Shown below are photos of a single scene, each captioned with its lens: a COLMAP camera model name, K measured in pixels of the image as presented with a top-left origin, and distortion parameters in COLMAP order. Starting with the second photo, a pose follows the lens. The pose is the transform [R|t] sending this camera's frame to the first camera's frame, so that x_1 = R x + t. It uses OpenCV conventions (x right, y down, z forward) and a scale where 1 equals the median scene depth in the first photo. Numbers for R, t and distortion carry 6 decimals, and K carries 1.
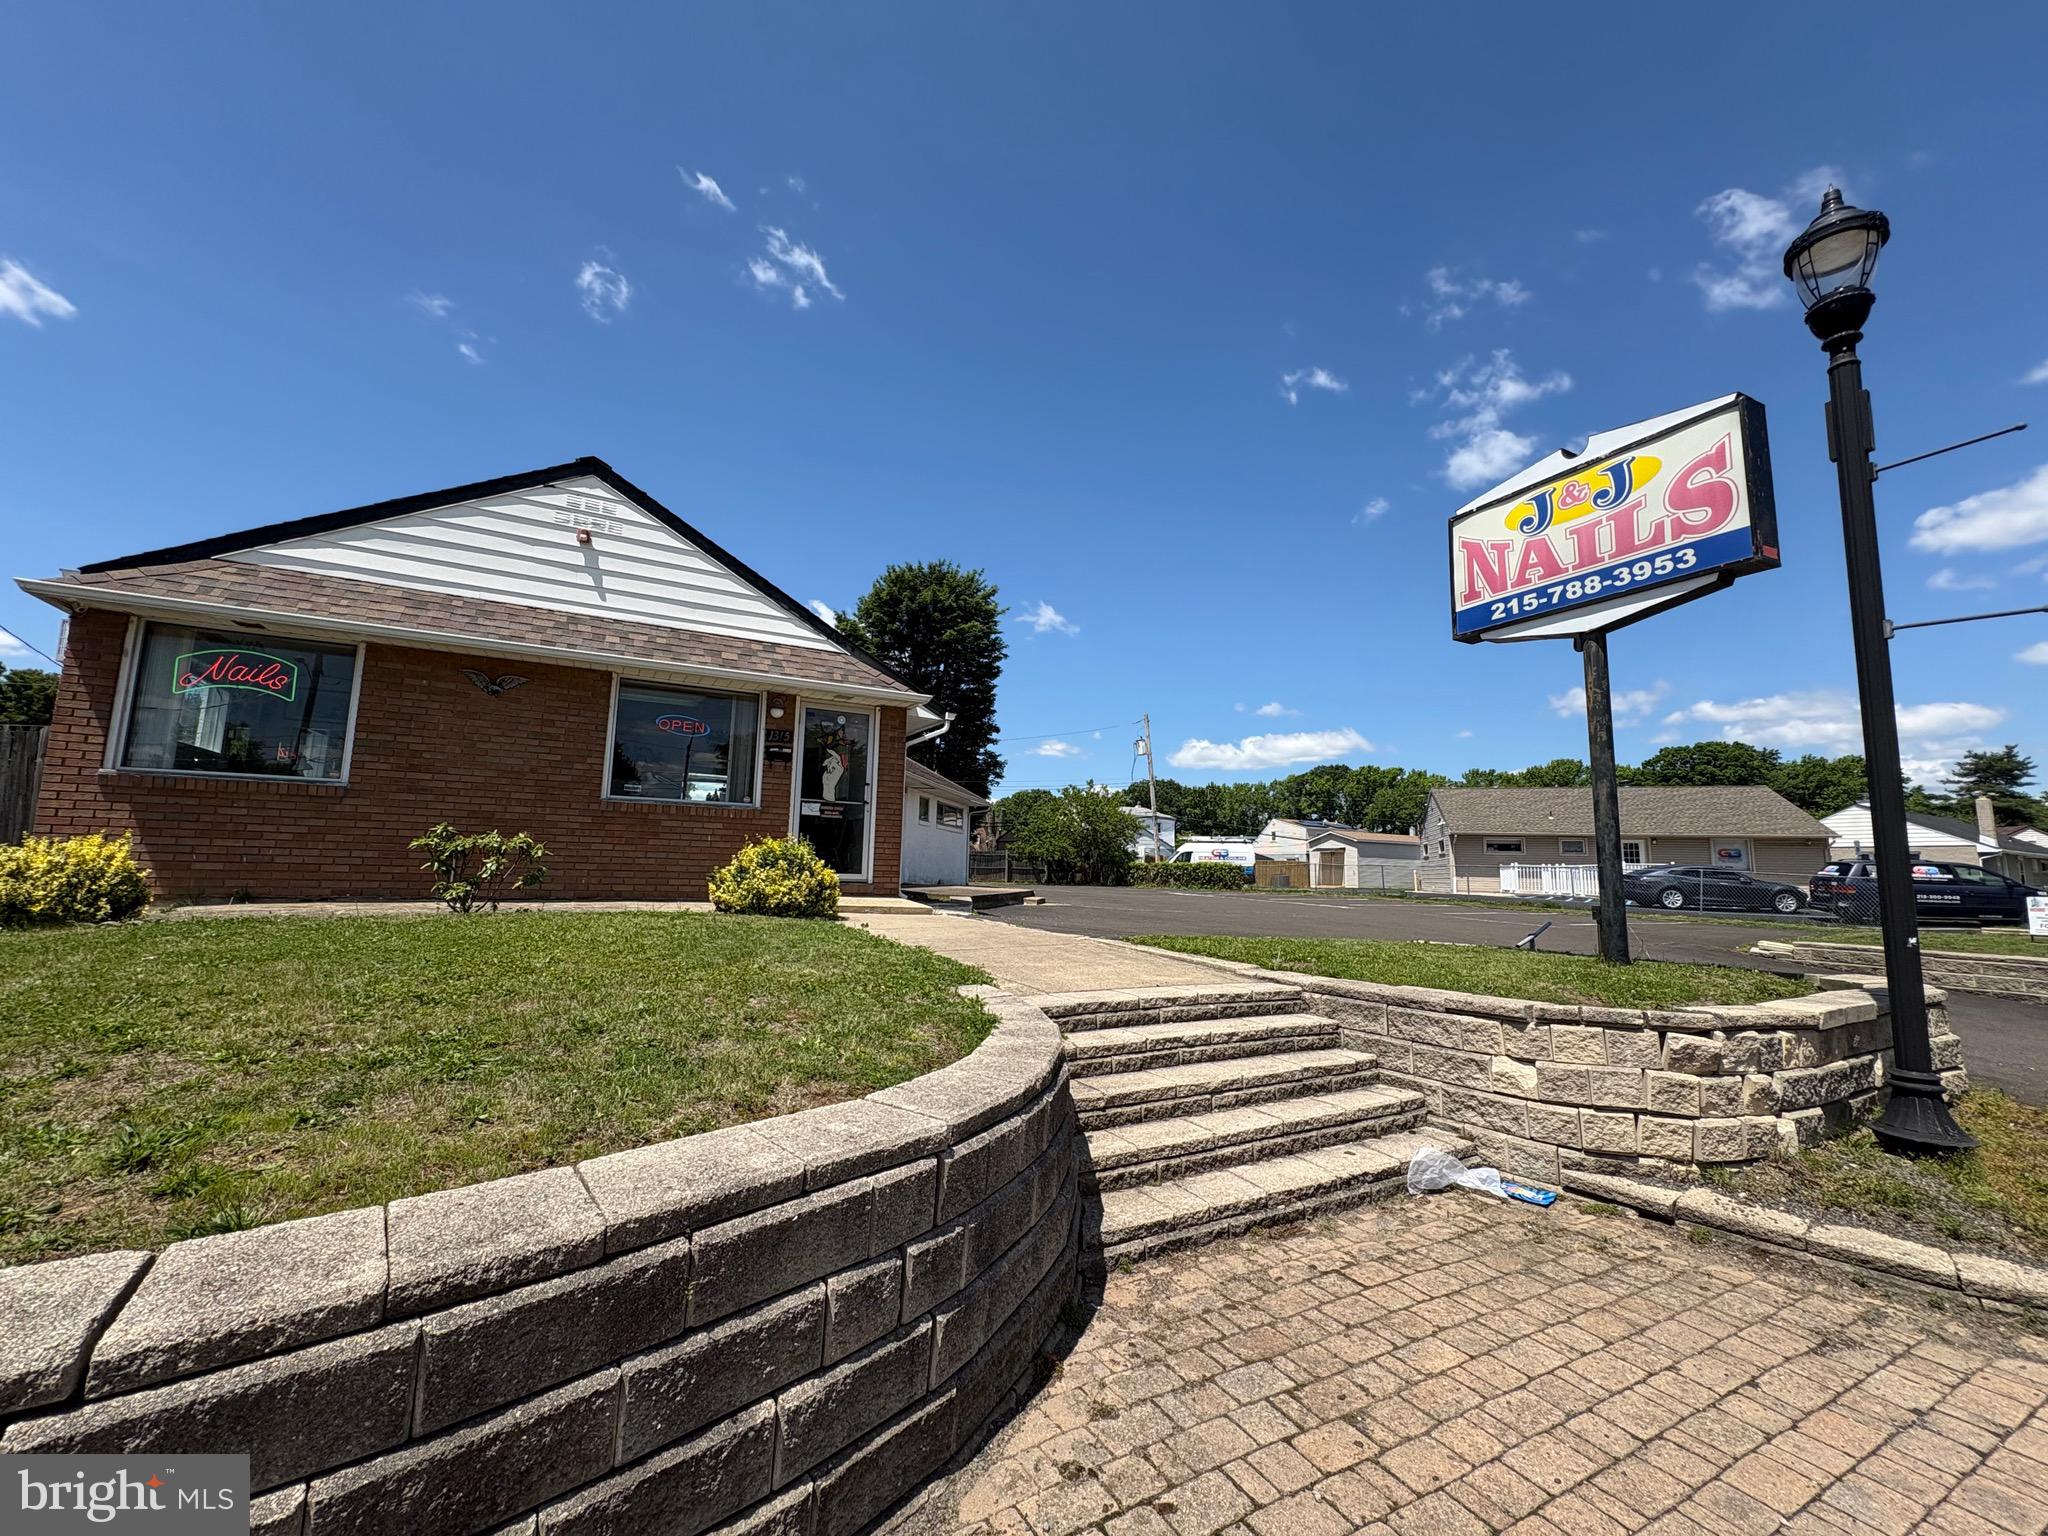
lens RADIAL K [[817.2, 0, 1025.4], [0, 817.2, 765.6], [0, 0, 1]] dist [0.001755, -0.000096]
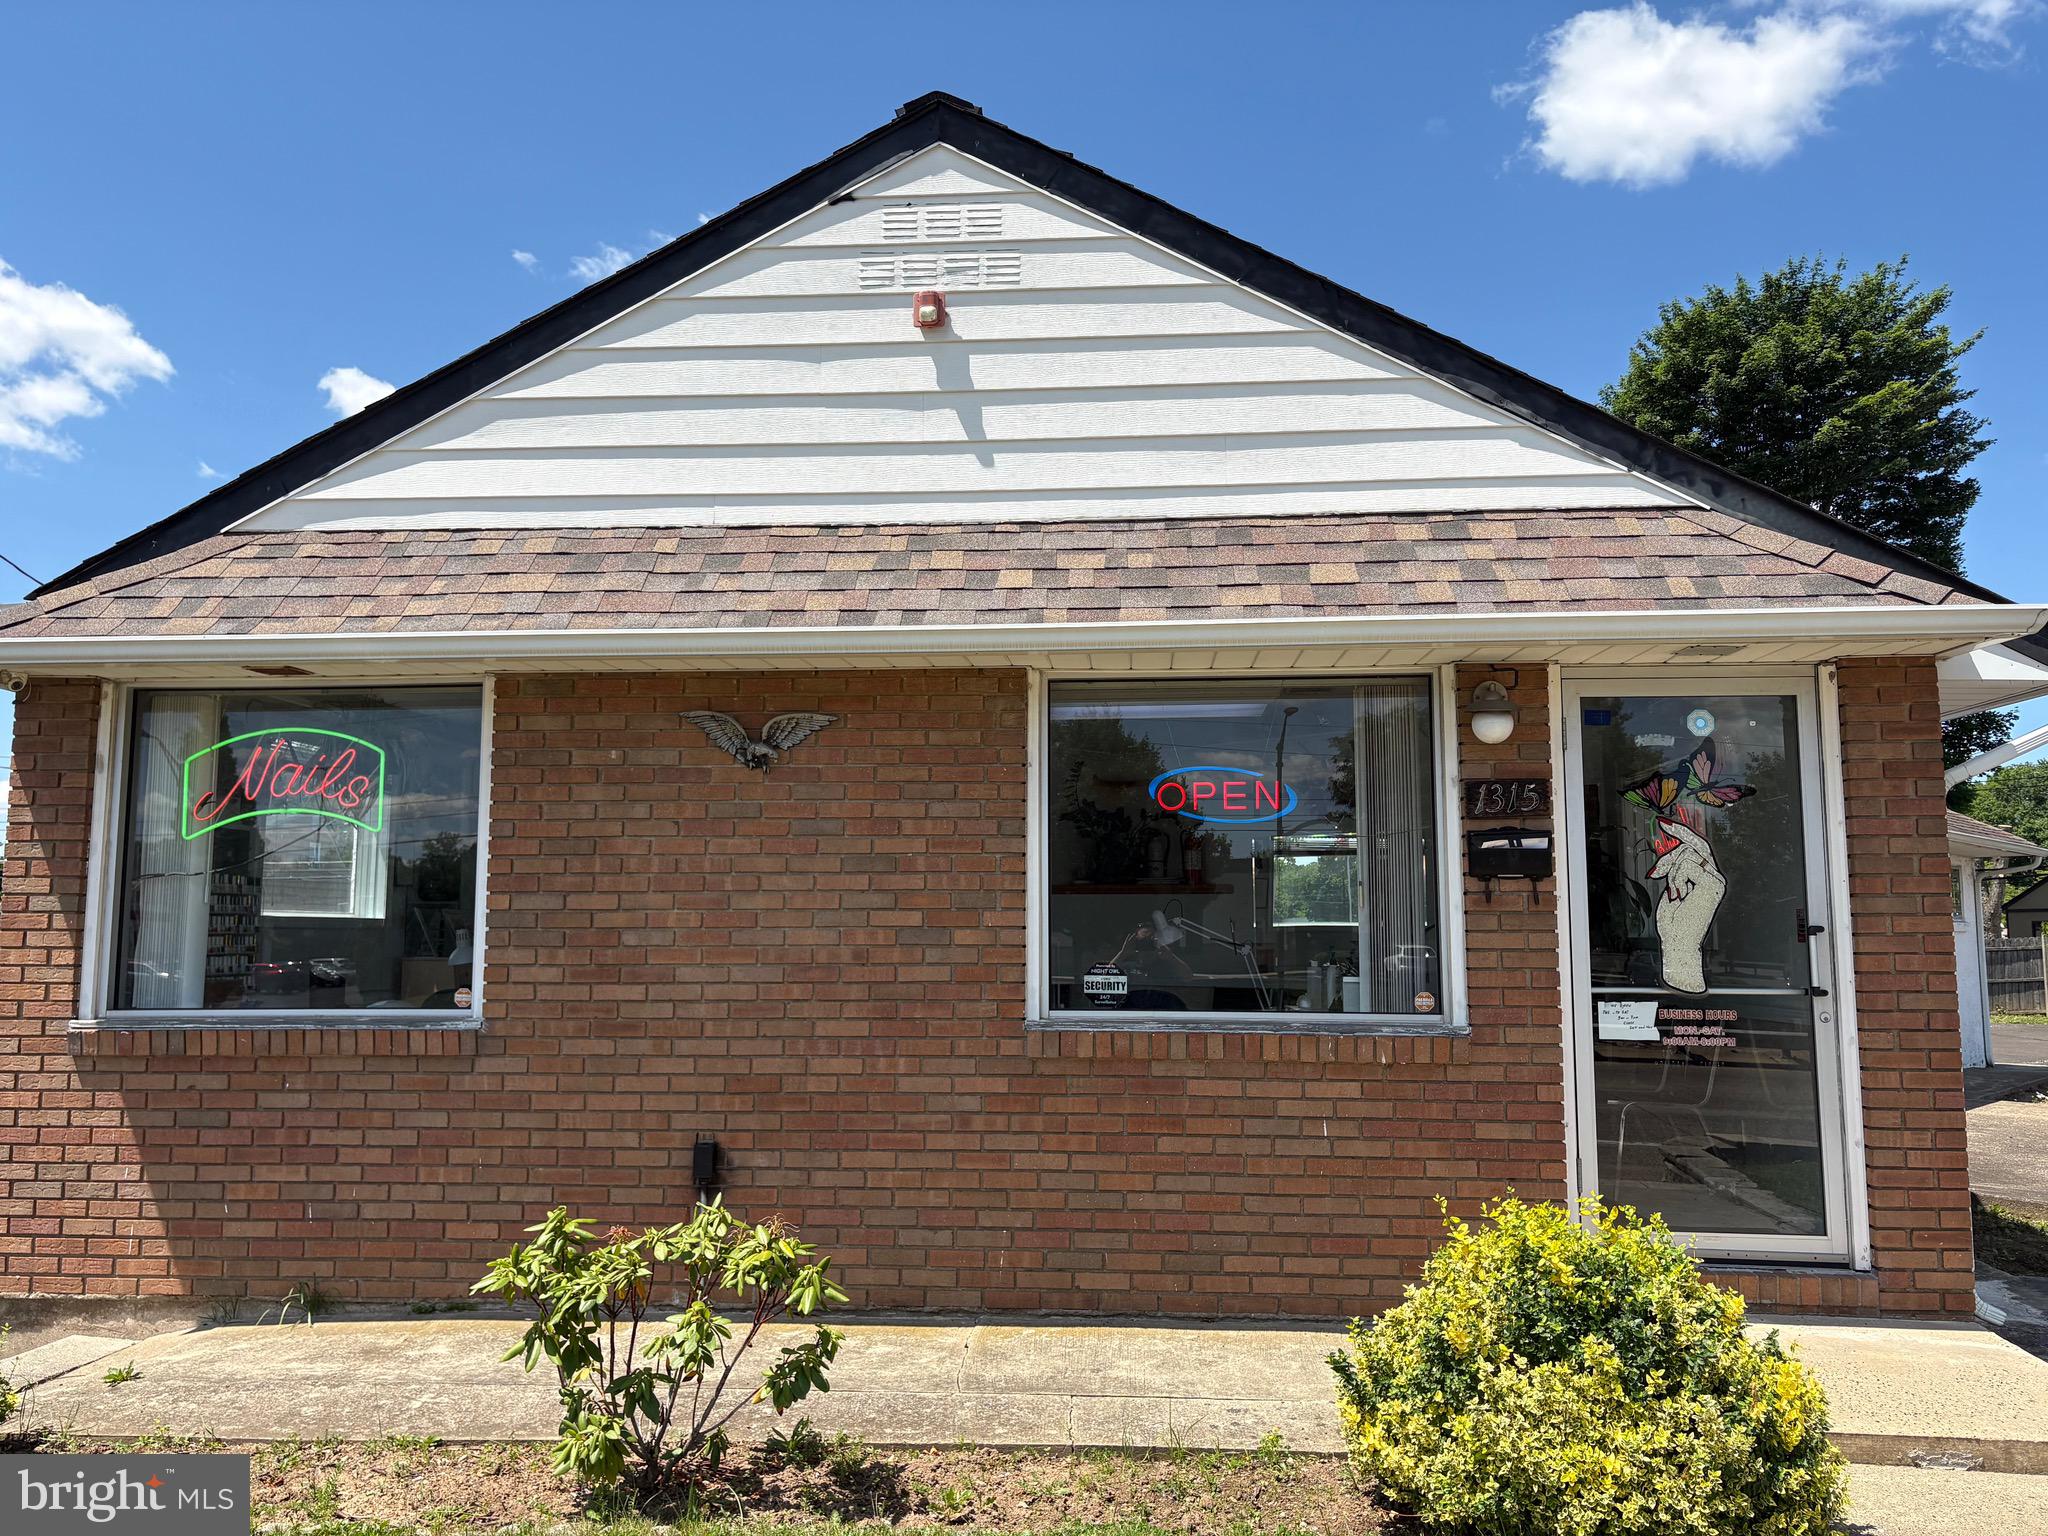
lens RADIAL K [[1543.4, 0, 1017.2], [0, 1543.4, 779.3], [0, 0, 1]] dist [0.051887, -0.053811]
pose [[0.841014, -0.078691, -0.535260, -0.147573], [0.088625, 0.996039, -0.007182, -0.060530], [0.533705, -0.041397, 0.844657, 0.418561]]
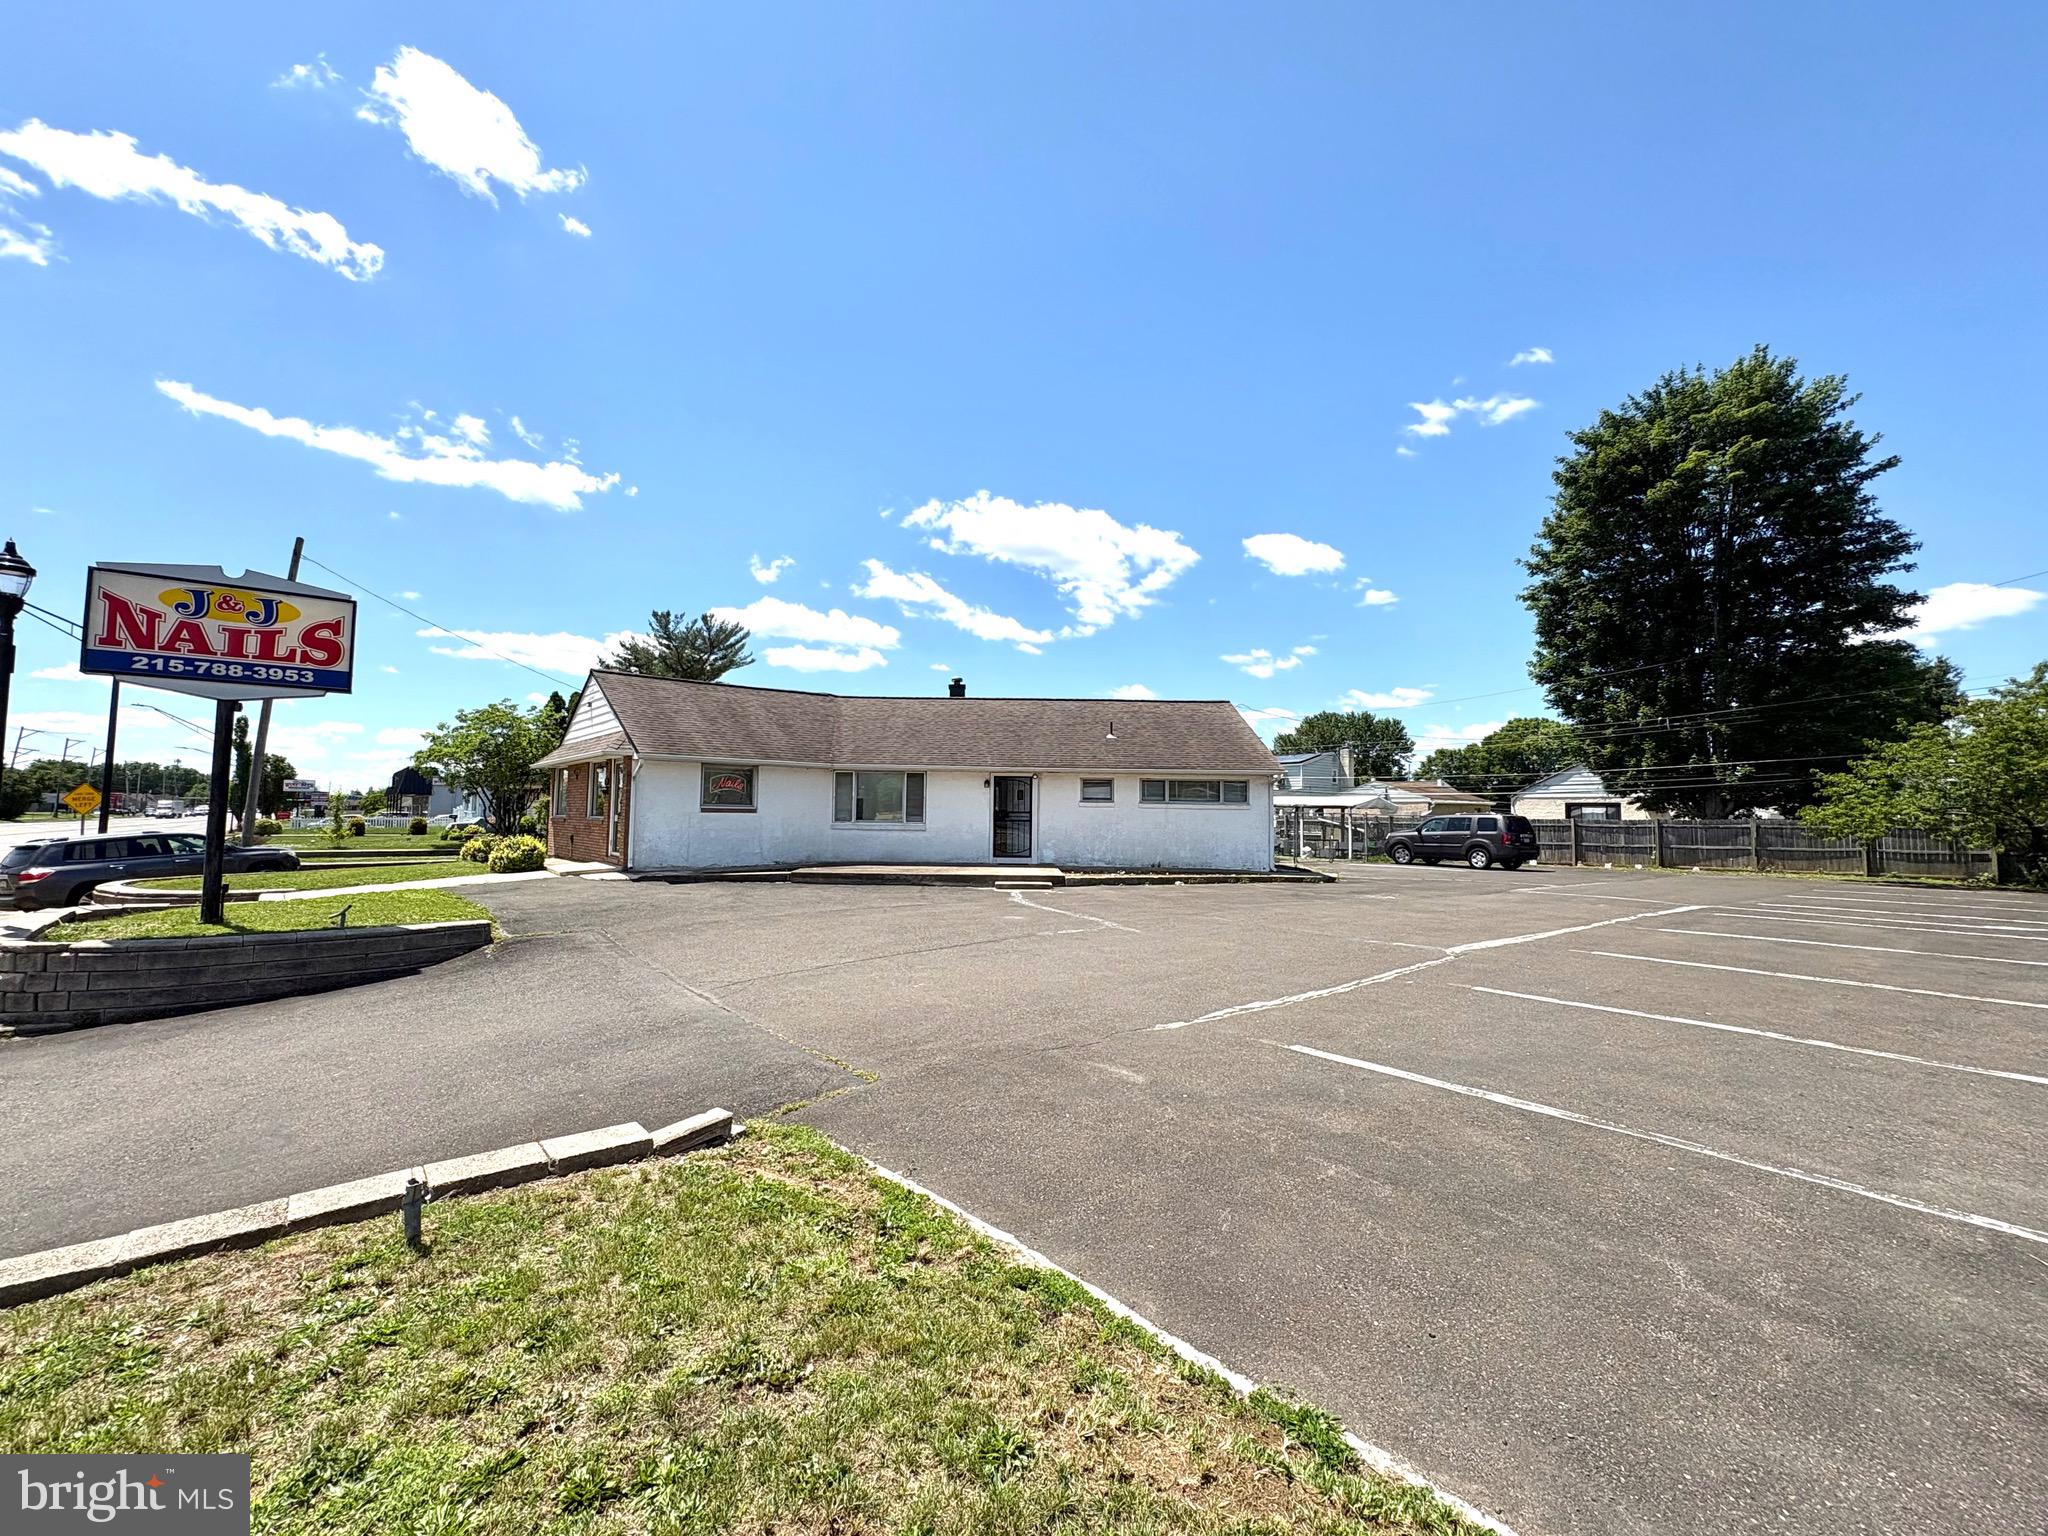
lens RADIAL K [[819.7, 0, 1024.0], [0, 819.7, 768.0], [0, 0, 1]] dist [-0.000192, -0.000014]
pose [[0.227478, -0.078521, -0.970612, 1.968378], [0.116986, 0.991728, -0.052812, 0.164601], [0.966731, -0.101535, 0.234782, 1.634321]]
